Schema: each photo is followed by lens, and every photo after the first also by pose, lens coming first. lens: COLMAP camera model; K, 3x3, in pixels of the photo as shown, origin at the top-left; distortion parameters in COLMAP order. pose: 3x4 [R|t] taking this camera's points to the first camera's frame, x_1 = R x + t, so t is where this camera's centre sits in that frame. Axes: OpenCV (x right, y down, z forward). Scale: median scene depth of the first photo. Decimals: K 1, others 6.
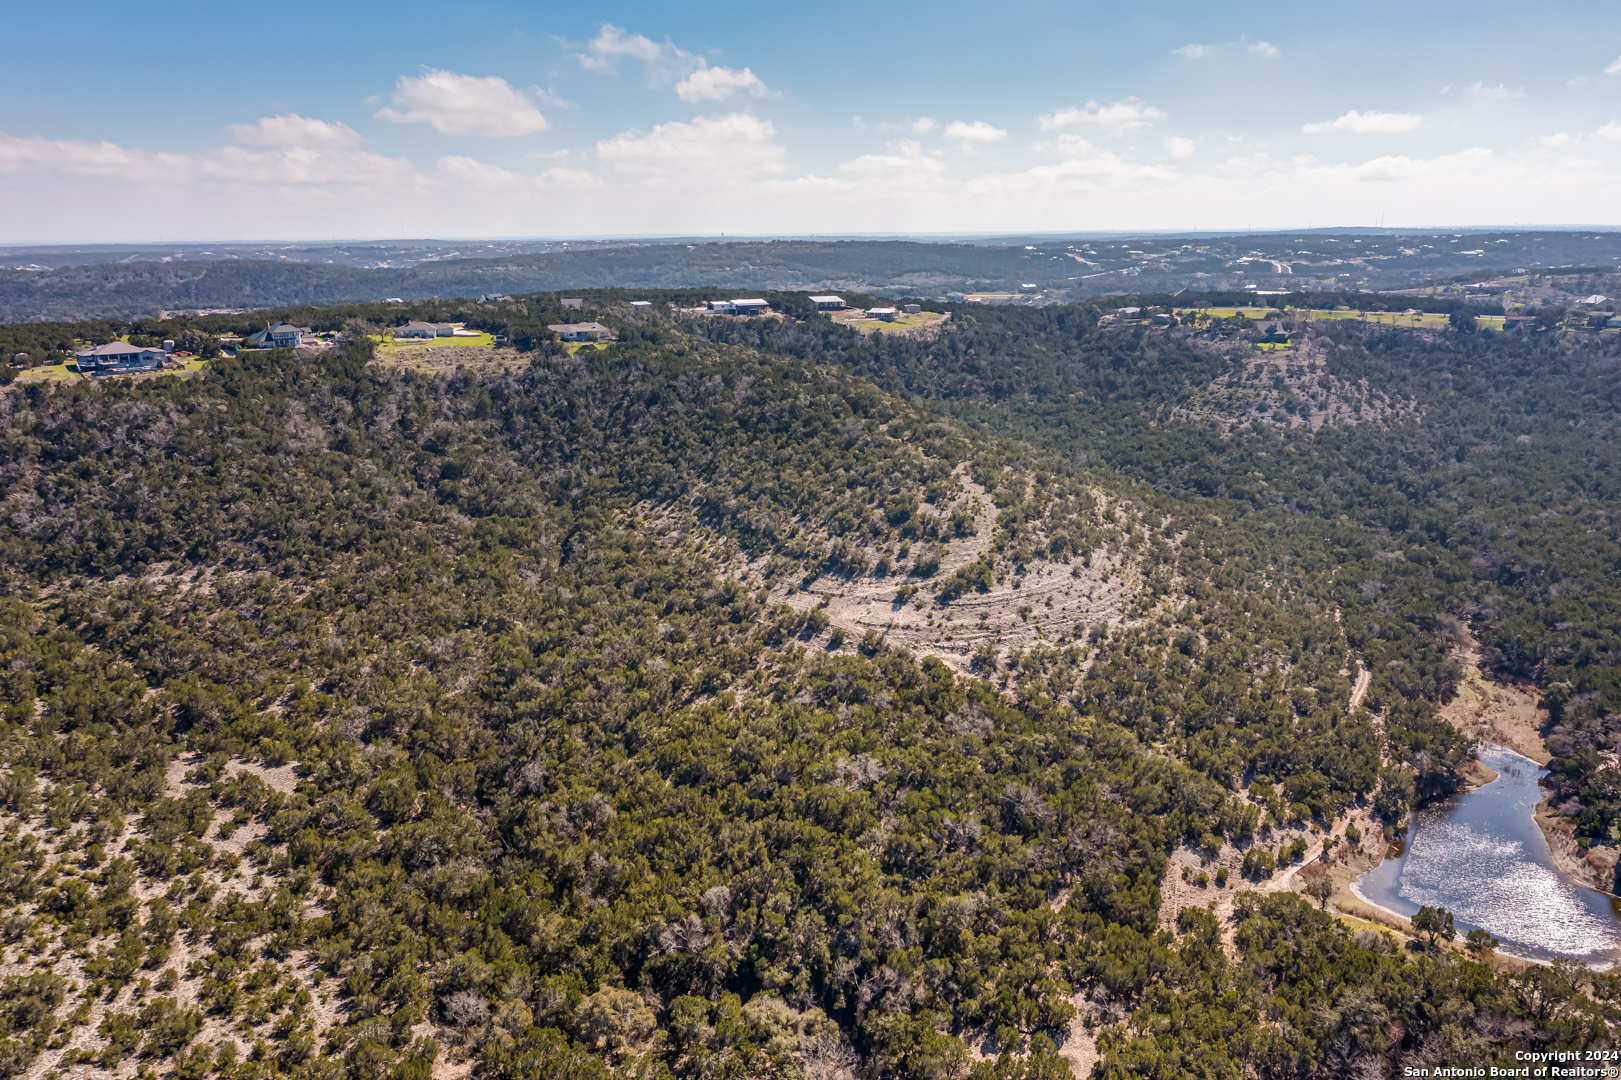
lens RADIAL K [[1279.9, 0, 810.5], [0, 1279.9, 540.0], [0, 0, 1]] dist [-0.015002, 0.070016]
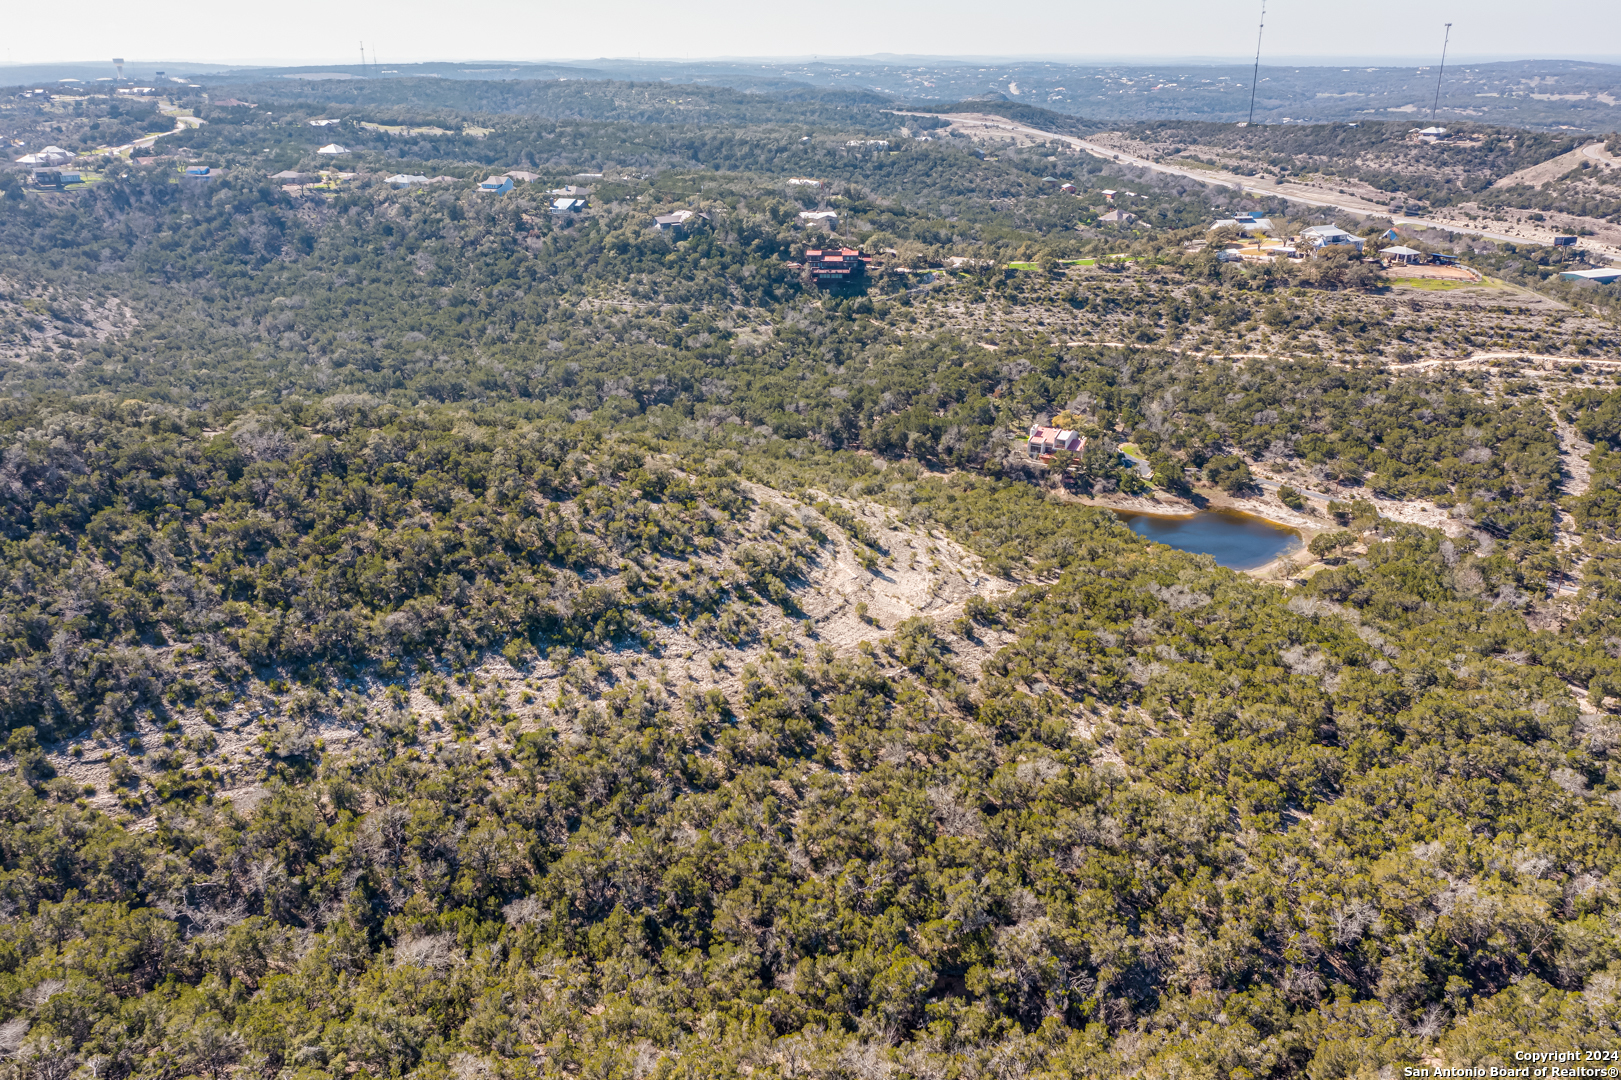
lens RADIAL K [[1261.4, 0, 810.5], [0, 1261.4, 540.0], [0, 0, 1]] dist [0.011971, 0.011269]
pose [[0.077712, -0.352094, 0.932733, -0.356928], [0.246081, 0.913389, 0.324290, -0.126953], [-0.966129, 0.204327, 0.157625, 0.521688]]
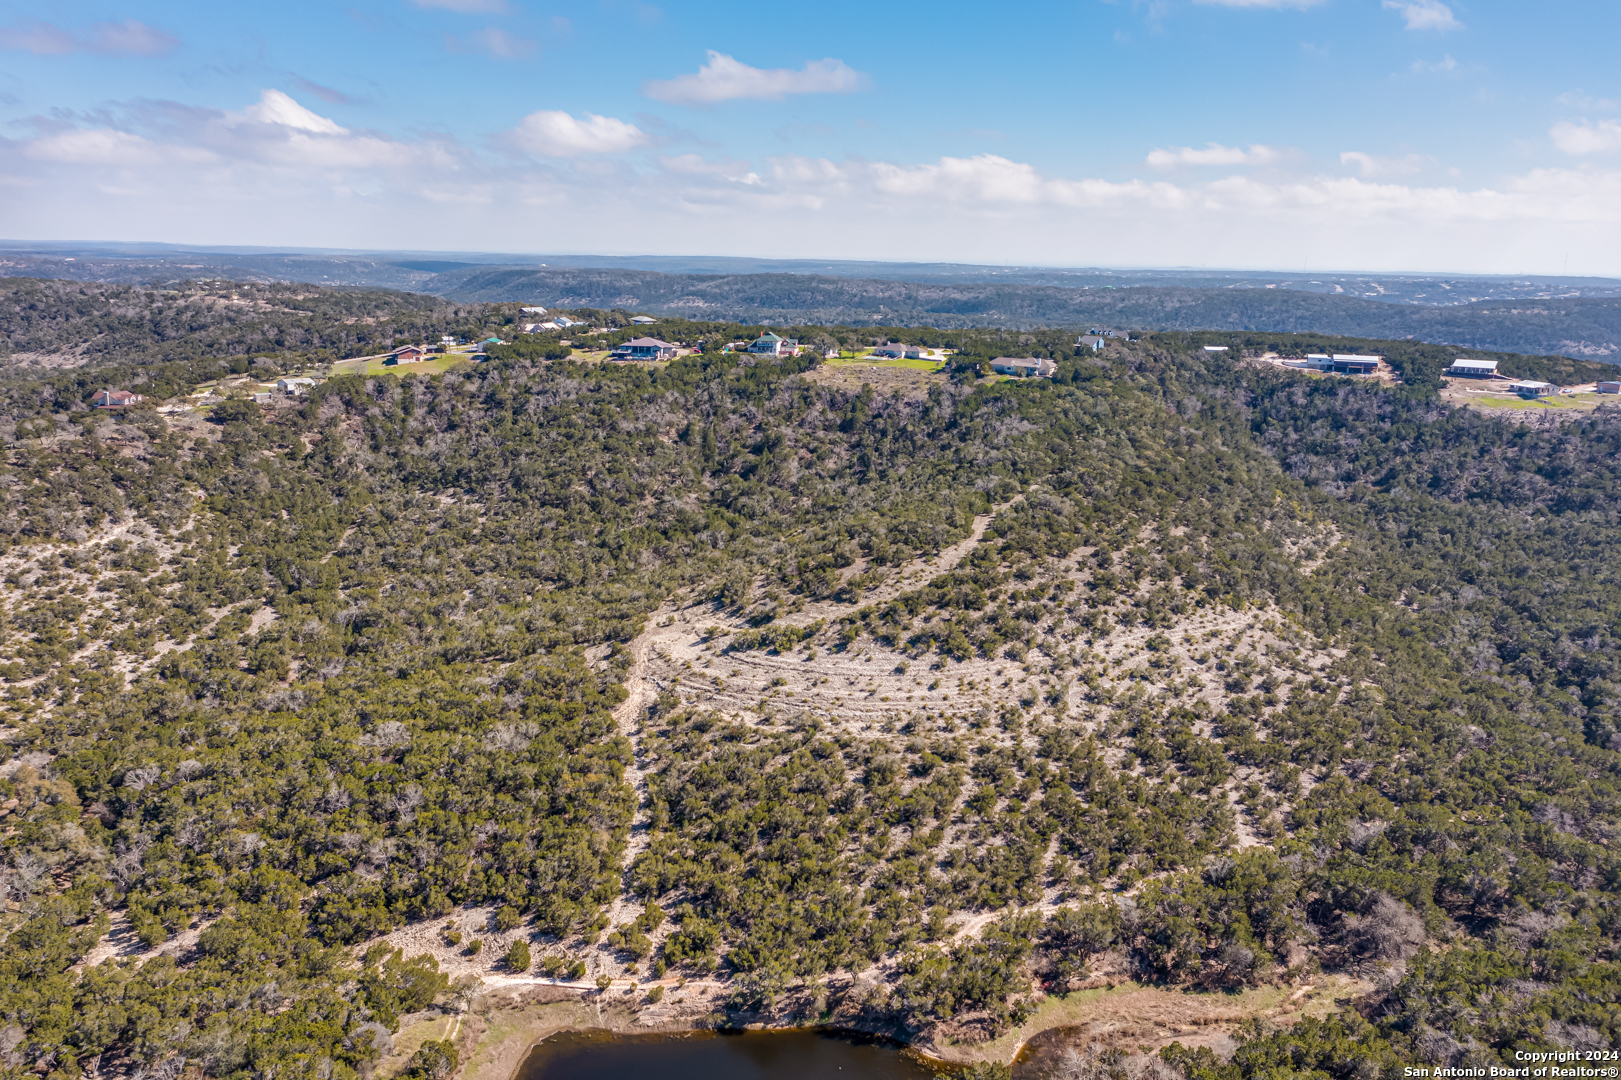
lens RADIAL K [[1275.8, 0, 810.5], [0, 1275.8, 540.0], [0, 0, 1]] dist [-0.009133, 0.043889]
pose [[0.649606, 0.193286, -0.735291, 0.480620], [-0.209047, 0.975275, 0.071685, -0.066820], [0.730966, 0.107143, 0.673950, 0.214925]]
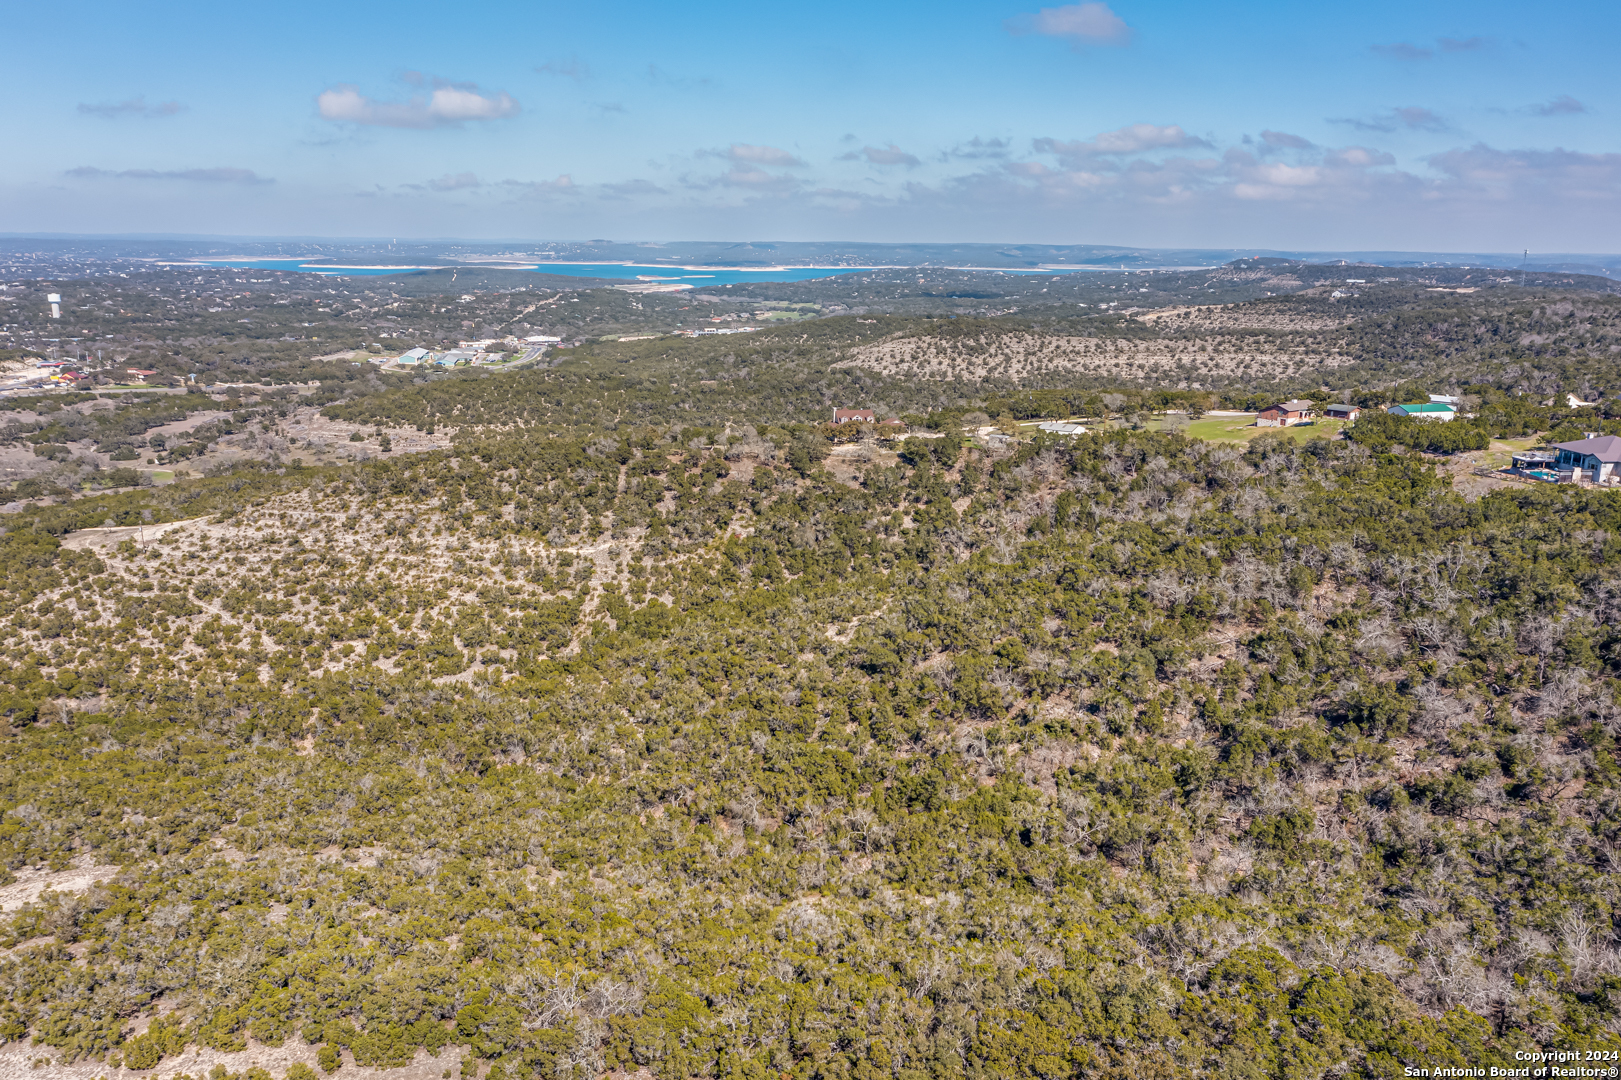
lens RADIAL K [[1279.9, 0, 810.5], [0, 1279.9, 540.0], [0, 0, 1]] dist [-0.015002, 0.070016]
pose [[-0.594122, 0.189585, -0.781714, 0.151343], [-0.197554, 0.907671, 0.370279, -0.217779], [0.779738, 0.374422, -0.501813, 0.854881]]
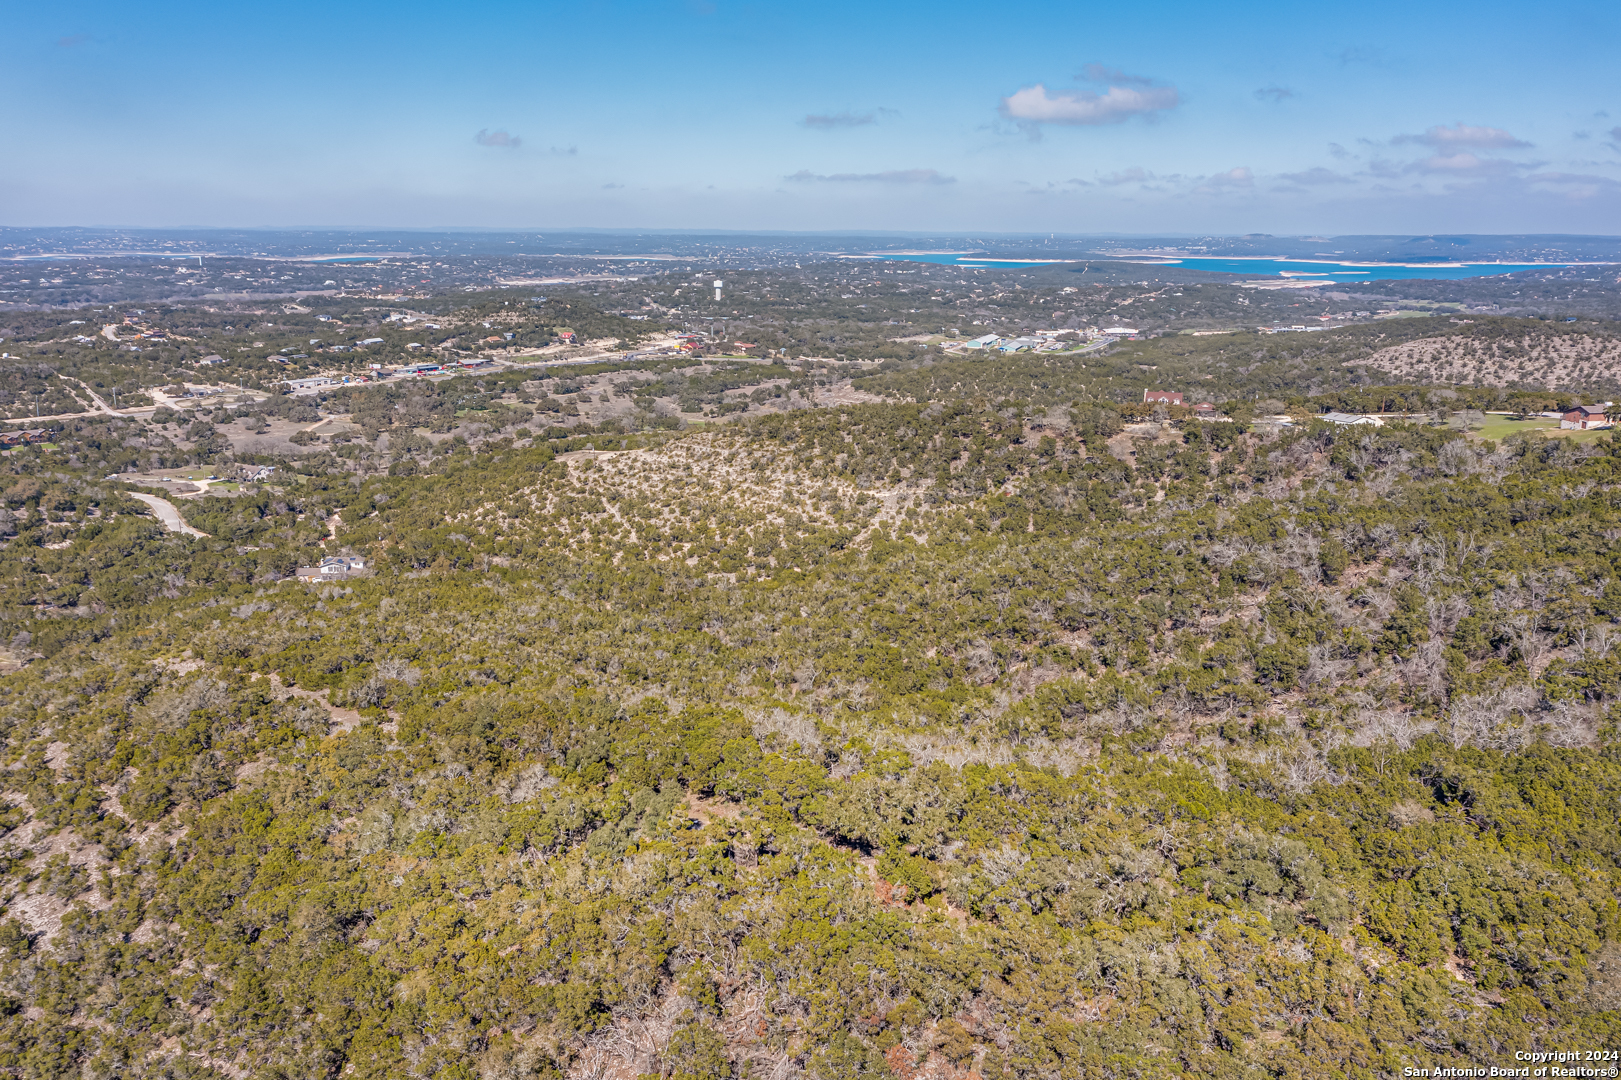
lens RADIAL K [[1281.9, 0, 810.5], [0, 1281.9, 540.0], [0, 0, 1]] dist [-0.020917, 0.067881]
pose [[-0.905600, 0.106127, -0.410640, 0.063738], [-0.098388, 0.889212, 0.446790, -0.266983], [0.412562, 0.445016, -0.794829, 1.059040]]
